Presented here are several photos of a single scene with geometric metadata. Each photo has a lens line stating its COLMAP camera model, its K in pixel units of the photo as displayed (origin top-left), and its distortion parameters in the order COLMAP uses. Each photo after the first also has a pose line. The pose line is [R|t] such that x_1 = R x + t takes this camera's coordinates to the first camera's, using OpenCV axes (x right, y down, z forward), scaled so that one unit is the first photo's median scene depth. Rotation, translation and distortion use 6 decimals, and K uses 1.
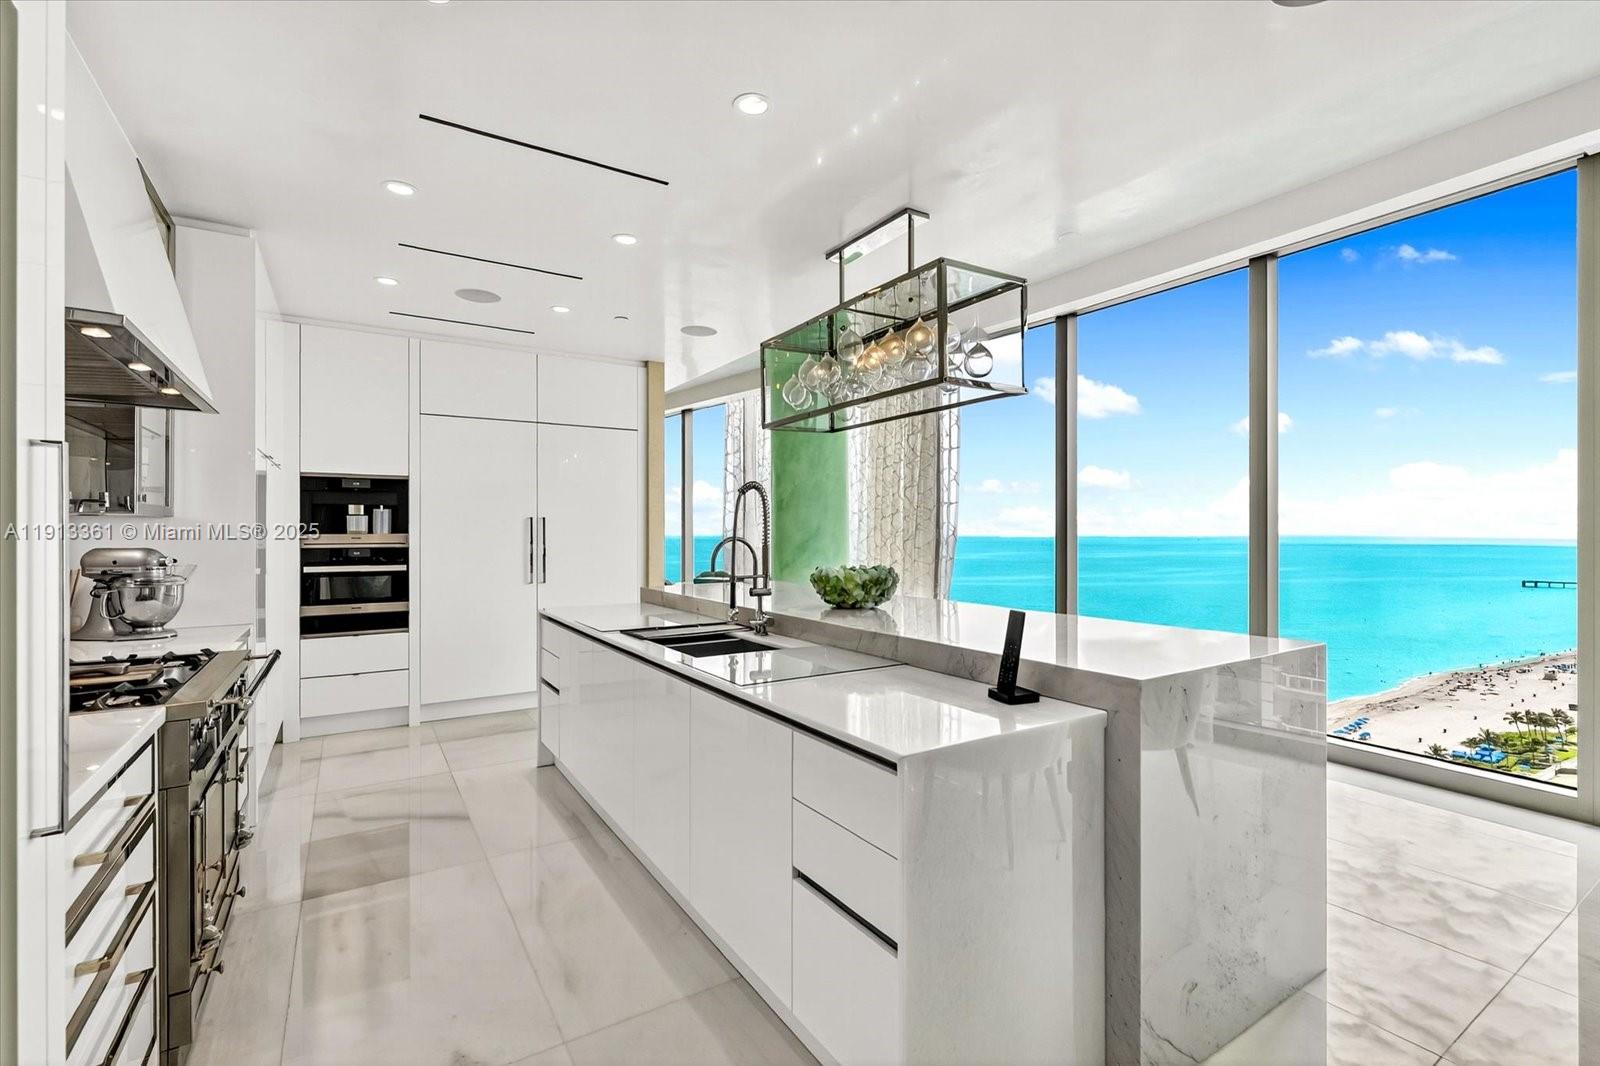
lens RADIAL K [[710.3, 0, 808.6], [0, 710.3, 539.8], [0, 0, 1]] dist [-0.005946, 0.000845]
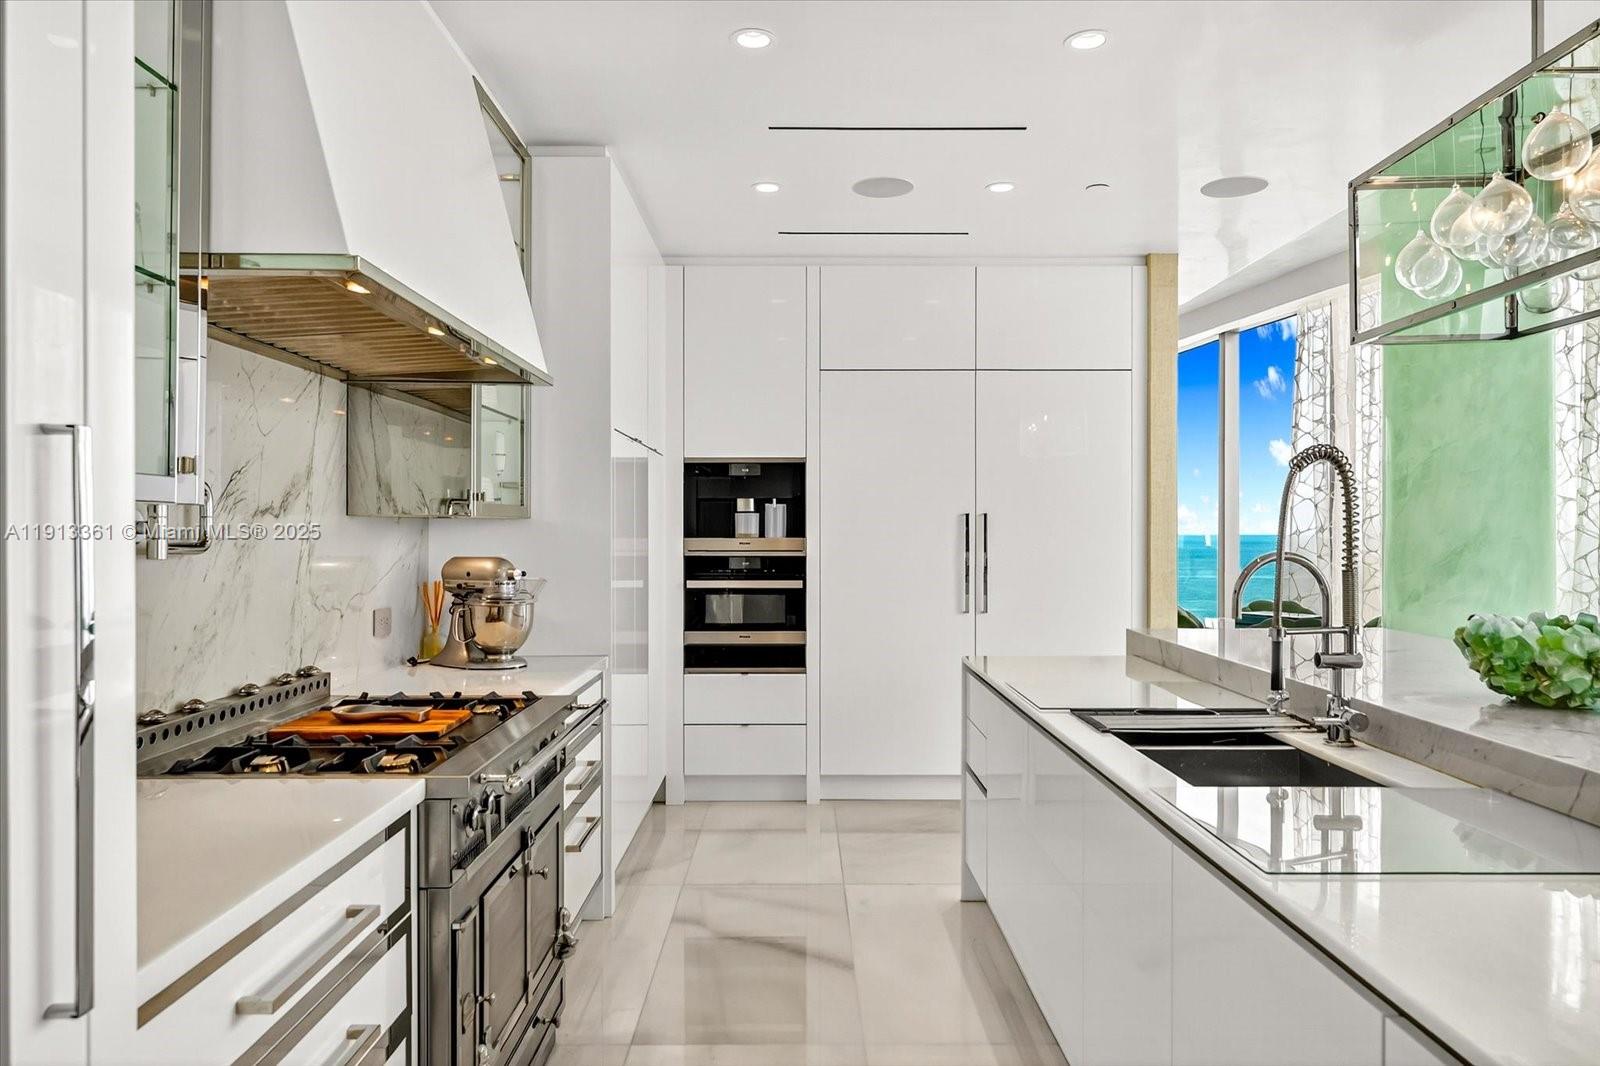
lens RADIAL K [[1052.7, 0, 804.1], [0, 1052.7, 538.8], [0, 0, 1]] dist [0.002450, 0.001264]
pose [[0.845247, 0.005701, -0.534346, 0.010765], [-0.007388, 0.999972, -0.001017, -0.009523], [0.534326, 0.004808, 0.845265, 0.136636]]
